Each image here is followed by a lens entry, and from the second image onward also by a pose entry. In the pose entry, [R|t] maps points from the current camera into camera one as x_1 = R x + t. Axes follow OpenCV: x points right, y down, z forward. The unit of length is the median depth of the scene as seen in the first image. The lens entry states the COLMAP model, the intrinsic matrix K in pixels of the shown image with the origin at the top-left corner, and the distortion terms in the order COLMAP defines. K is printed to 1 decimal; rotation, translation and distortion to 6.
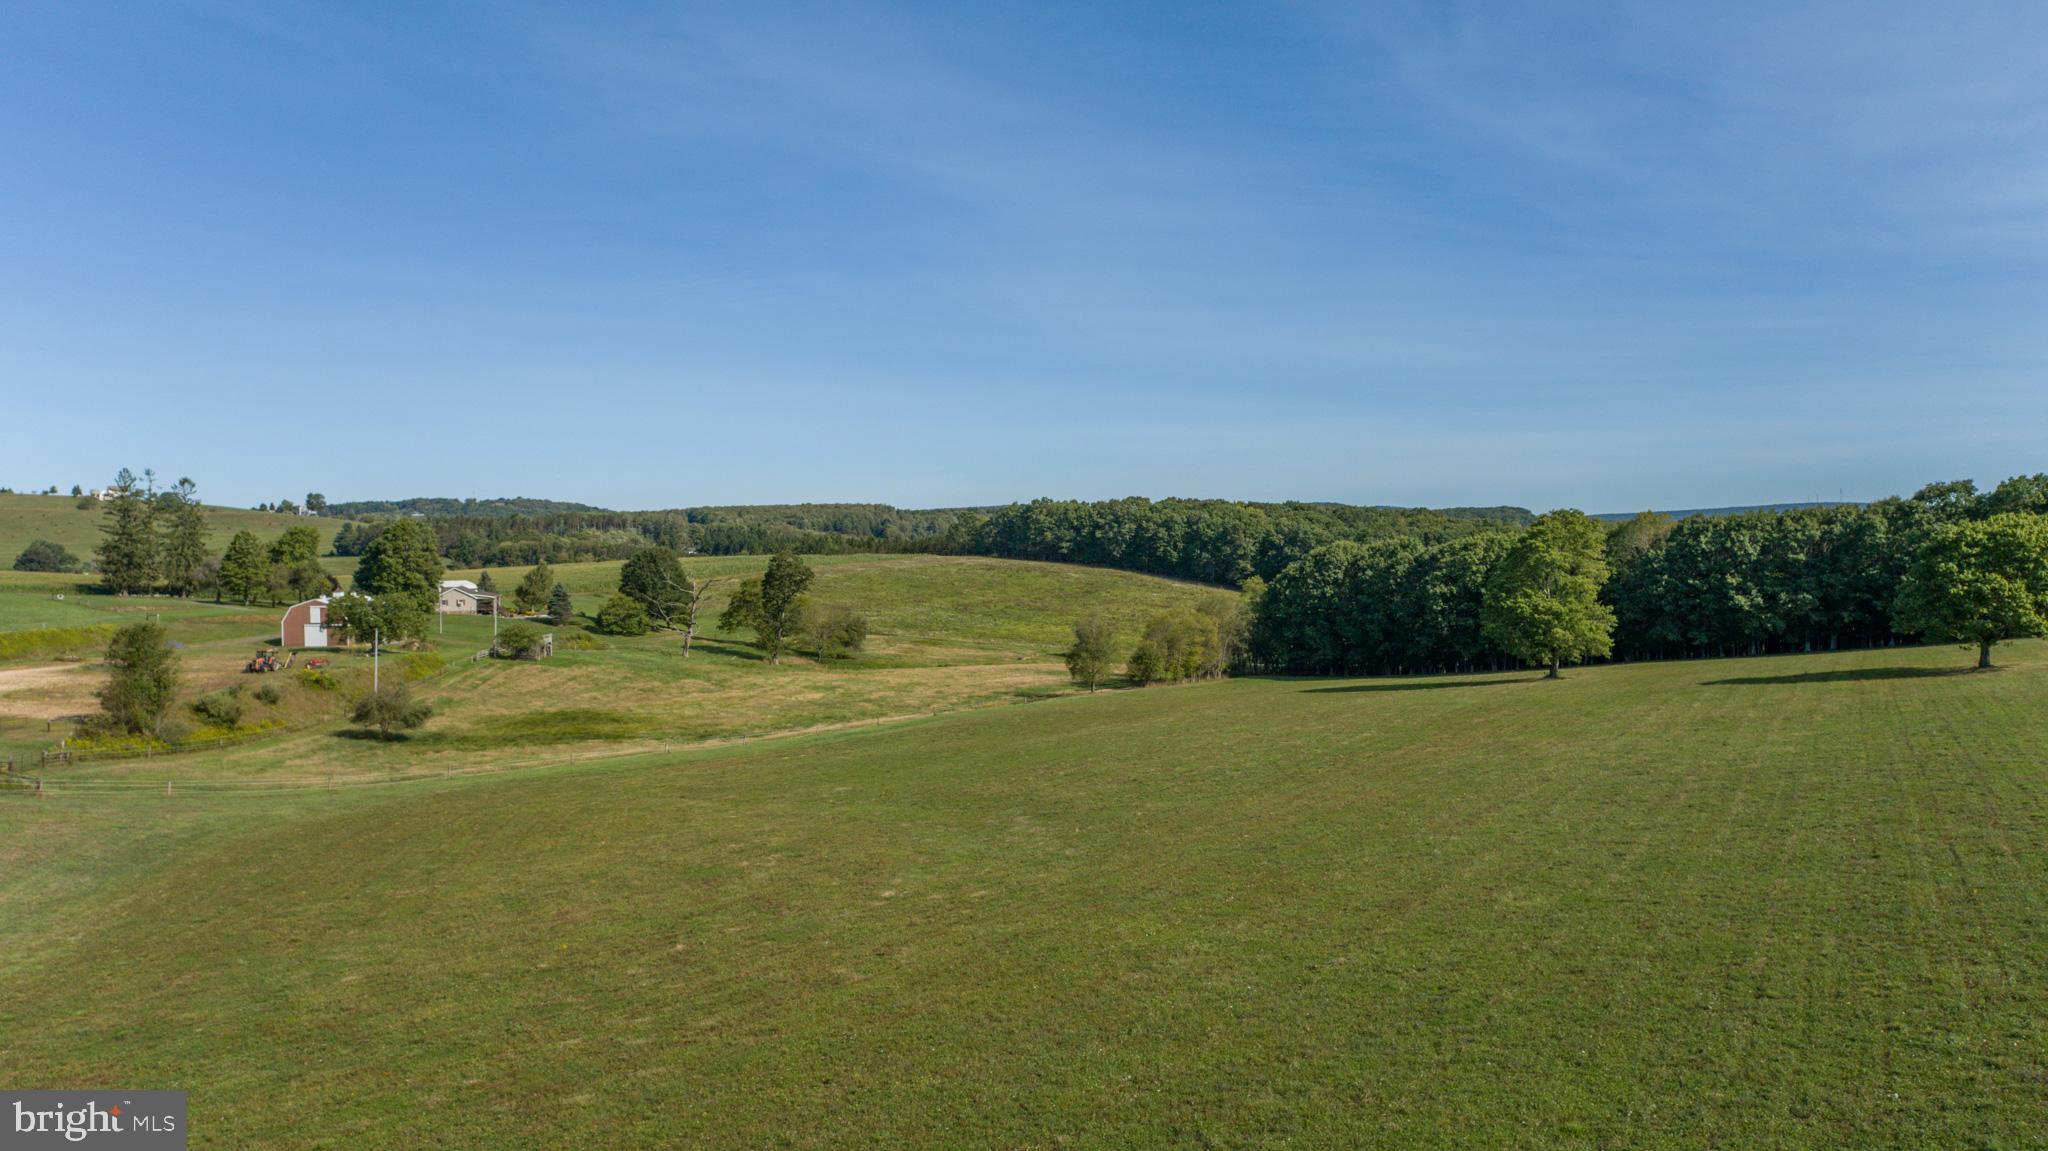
lens RADIAL K [[1384.7, 0, 1025.4], [0, 1384.7, 572.6], [0, 0, 1]] dist [-0.015146, 0.013137]
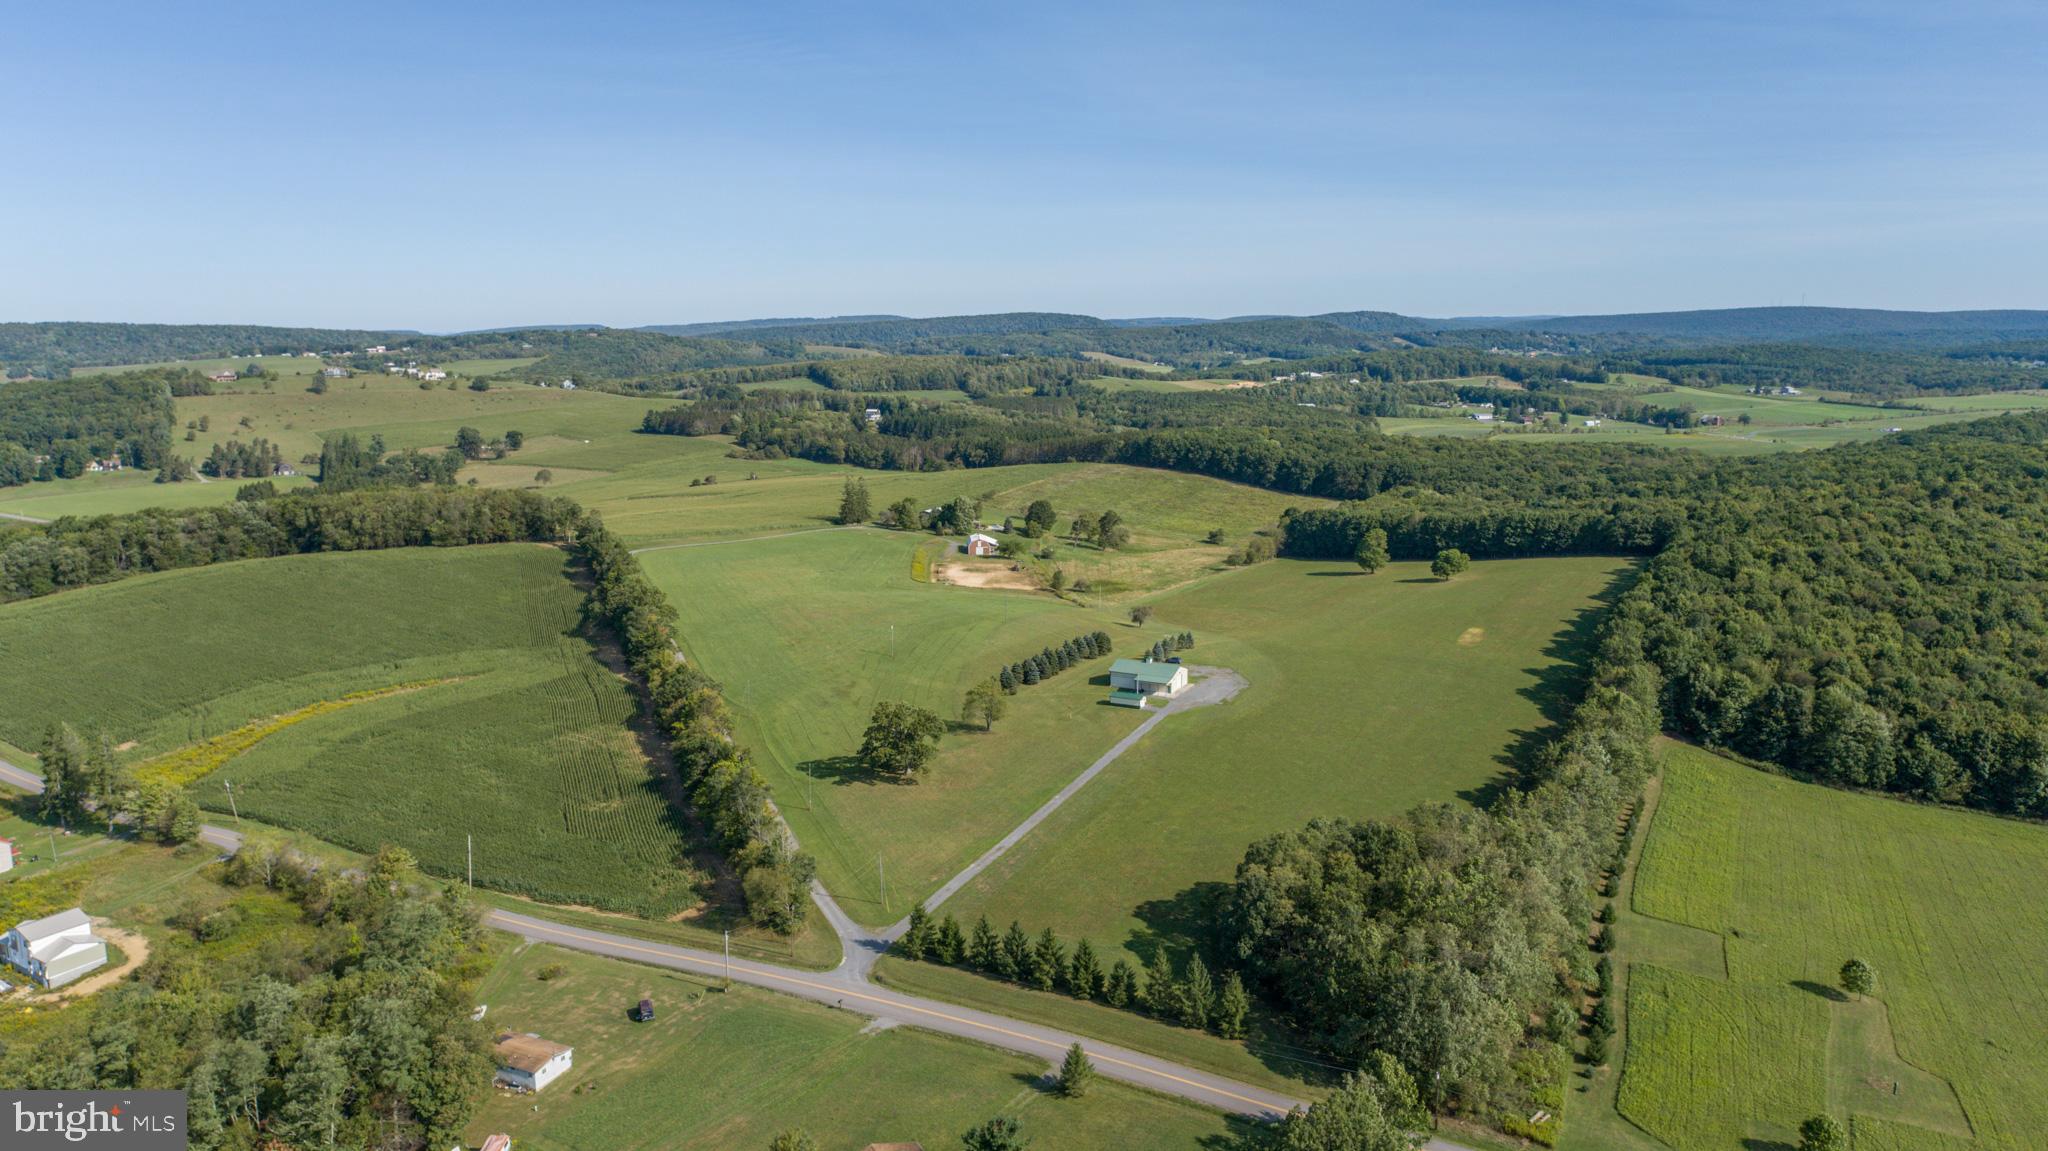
lens RADIAL K [[1384.7, 0, 1023.6], [0, 1384.7, 571.9], [0, 0, 1]] dist [-0.015146, 0.013137]
pose [[0.999945, -0.001607, 0.010390, -0.524119], [-0.000002, 0.988215, 0.153070, -0.435131], [-0.010514, -0.153061, 0.988161, -2.341957]]
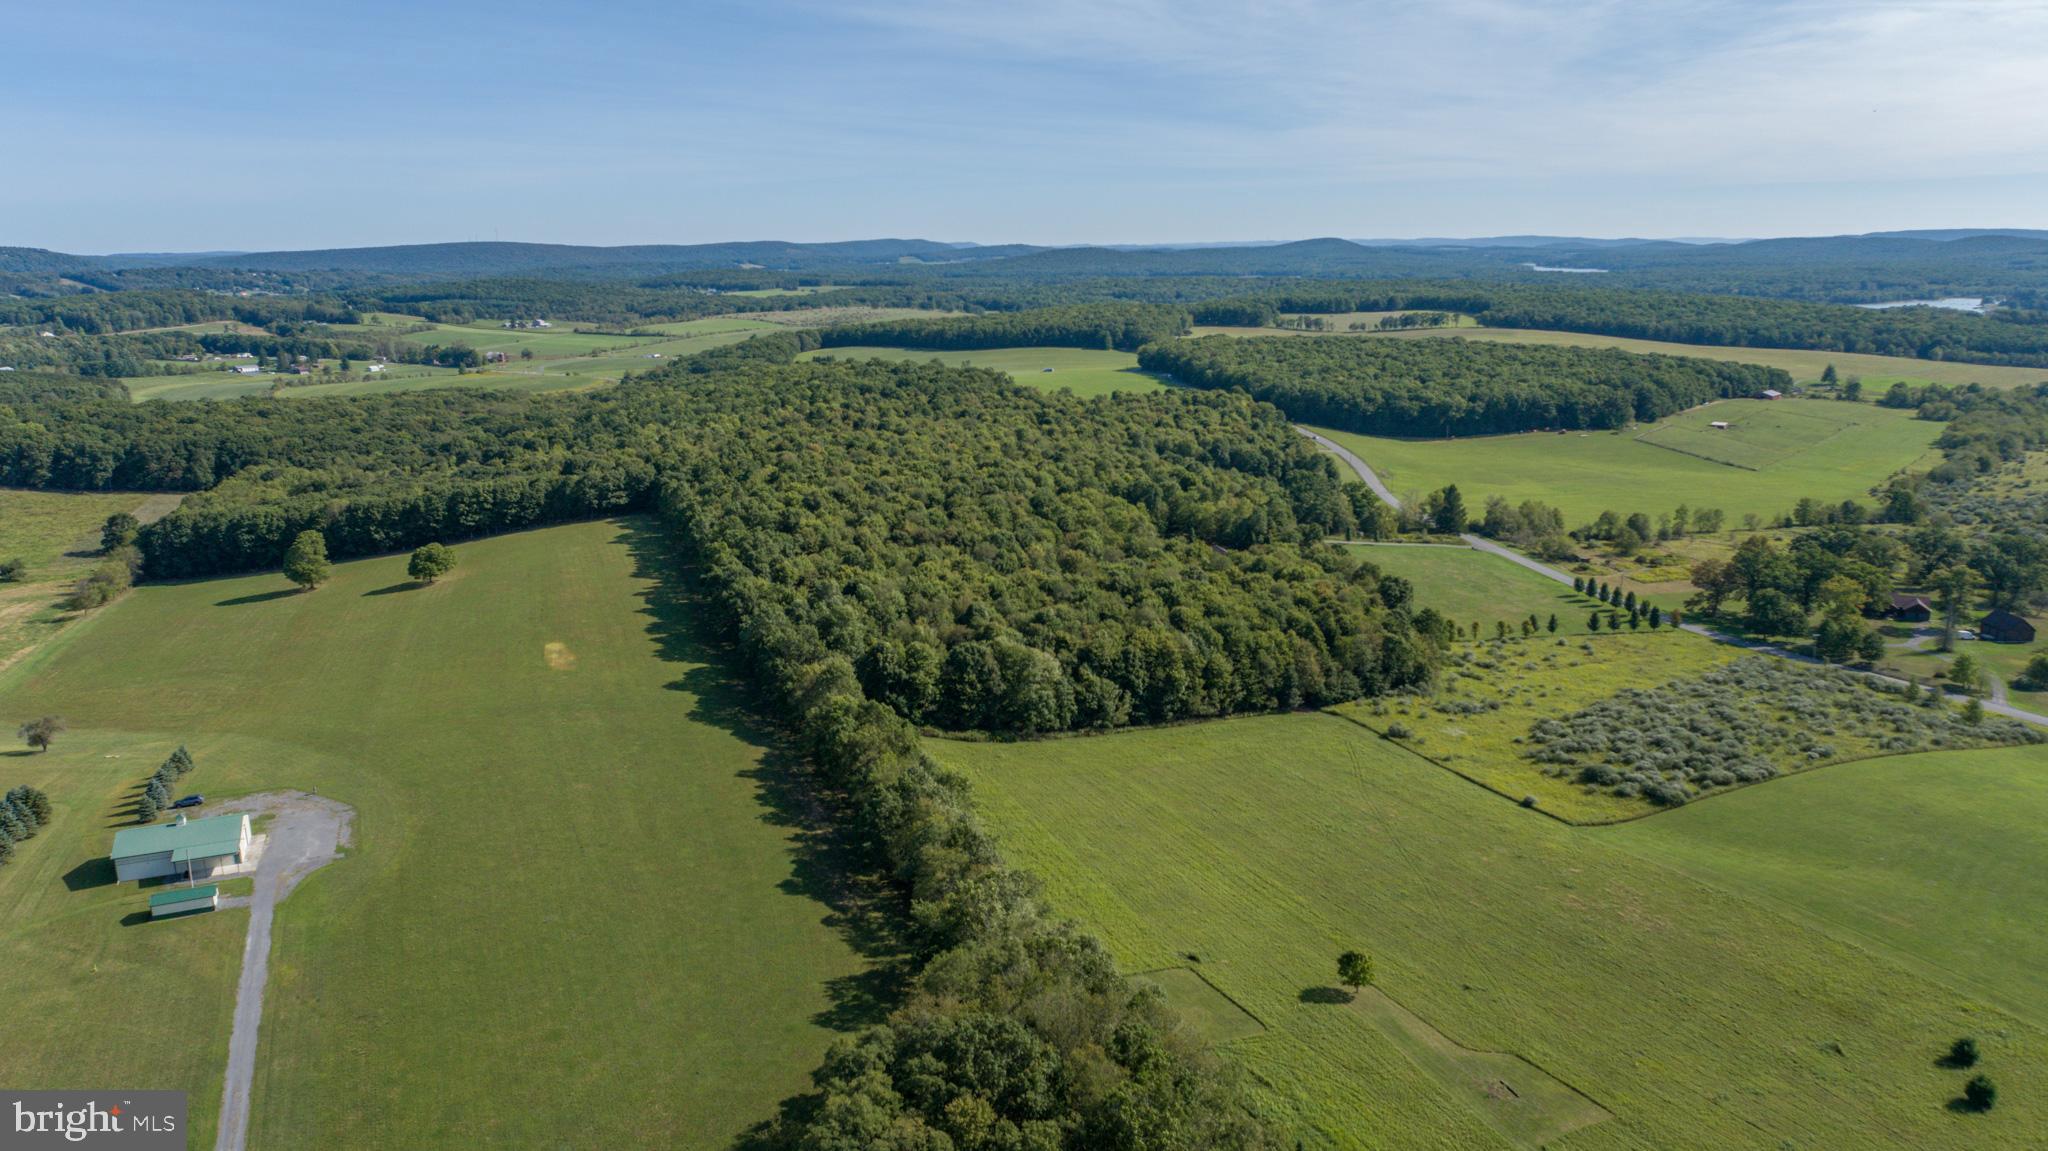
lens RADIAL K [[1384.7, 0, 1024.3], [0, 1384.7, 570.0], [0, 0, 1]] dist [-0.015146, 0.013137]
pose [[0.634306, -0.175263, 0.752953, -0.729768], [0.024486, 0.978029, 0.207026, -0.453189], [-0.772694, -0.112881, 0.624661, -1.694255]]
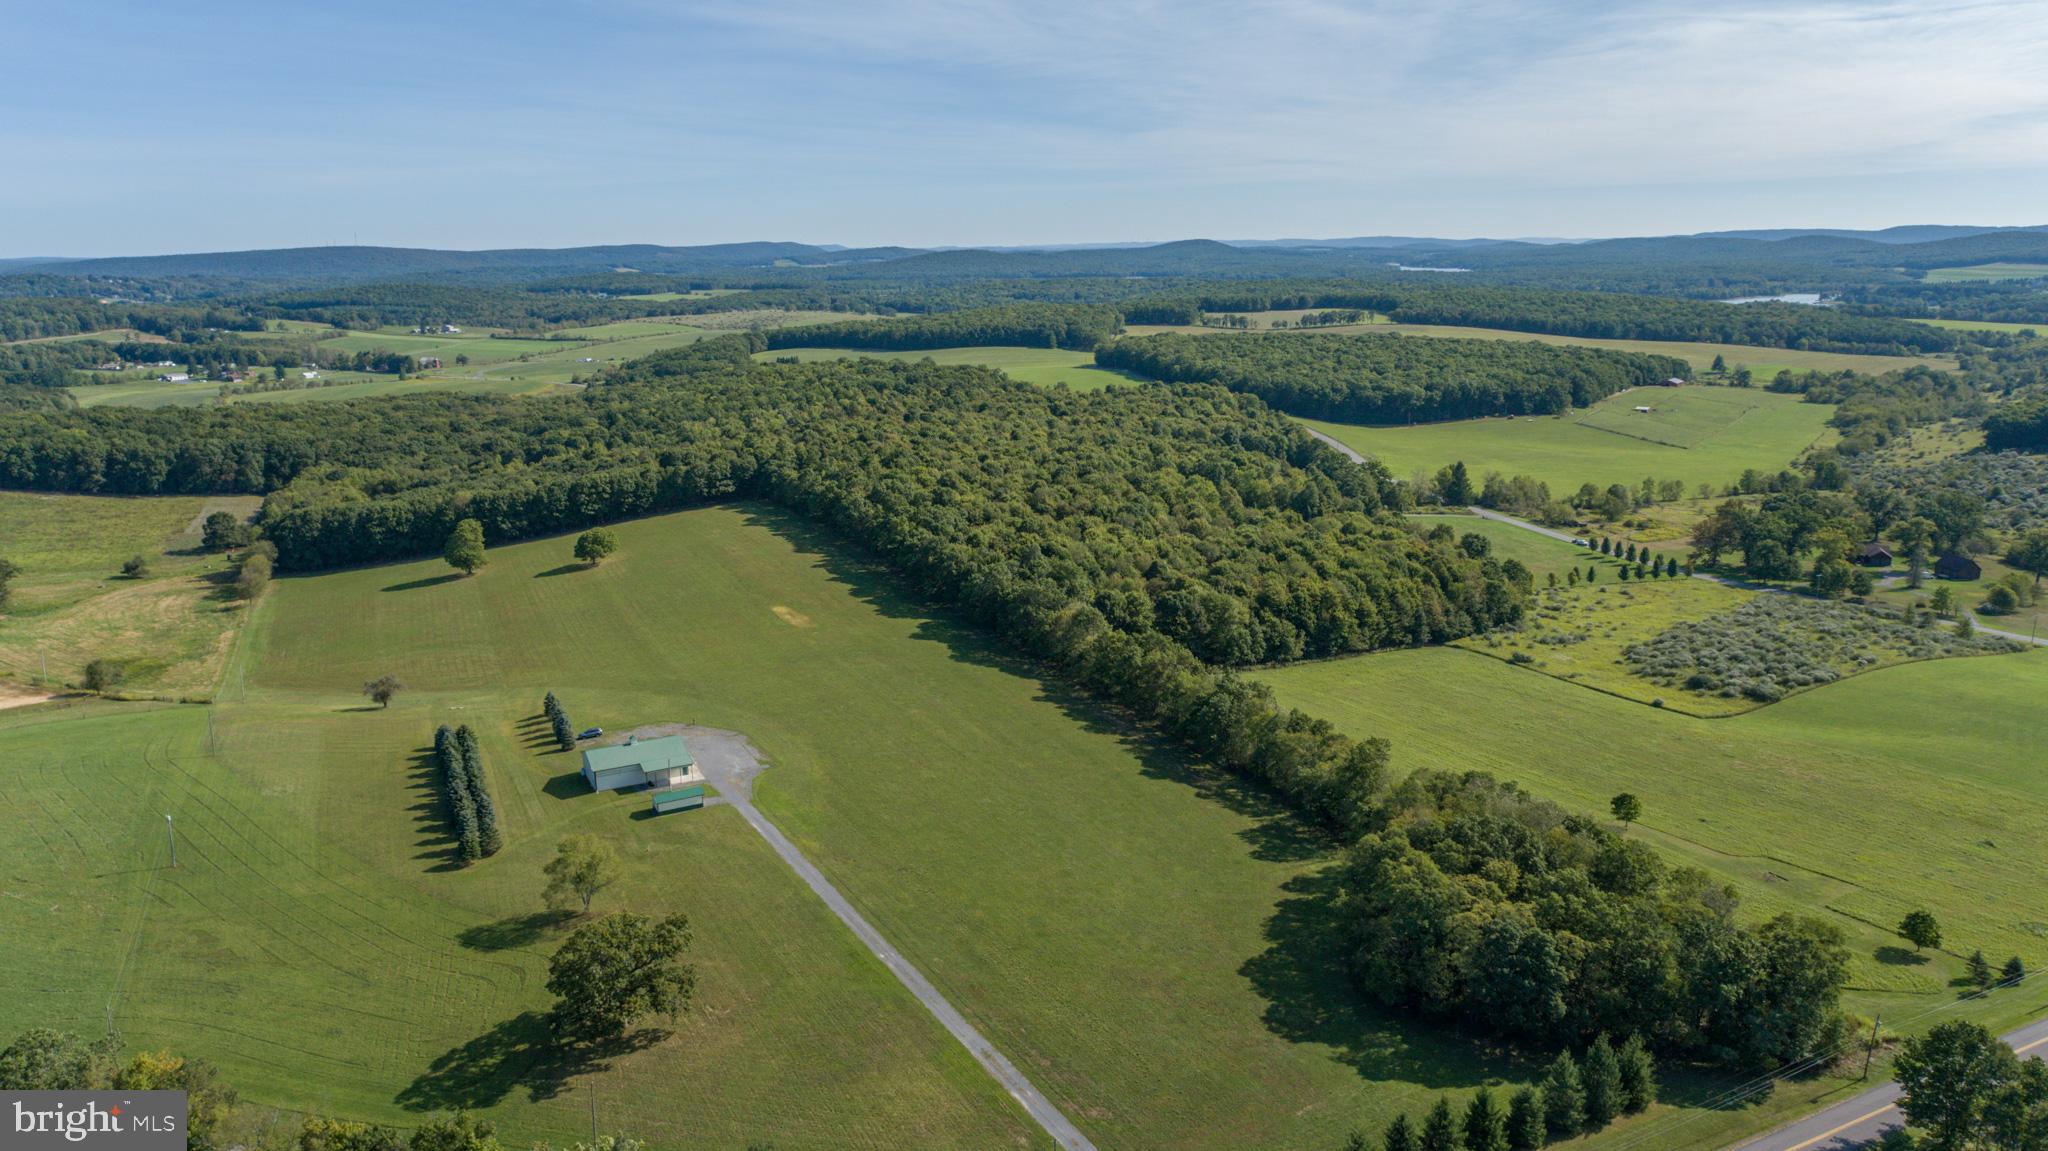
lens RADIAL K [[1384.7, 0, 1024.4], [0, 1384.7, 564.8], [0, 0, 1]] dist [-0.015146, 0.013137]
pose [[0.556375, -0.186483, 0.809735, -1.236198], [0.029980, 0.978362, 0.204719, -0.465957], [-0.830390, -0.089625, 0.549927, -1.497596]]
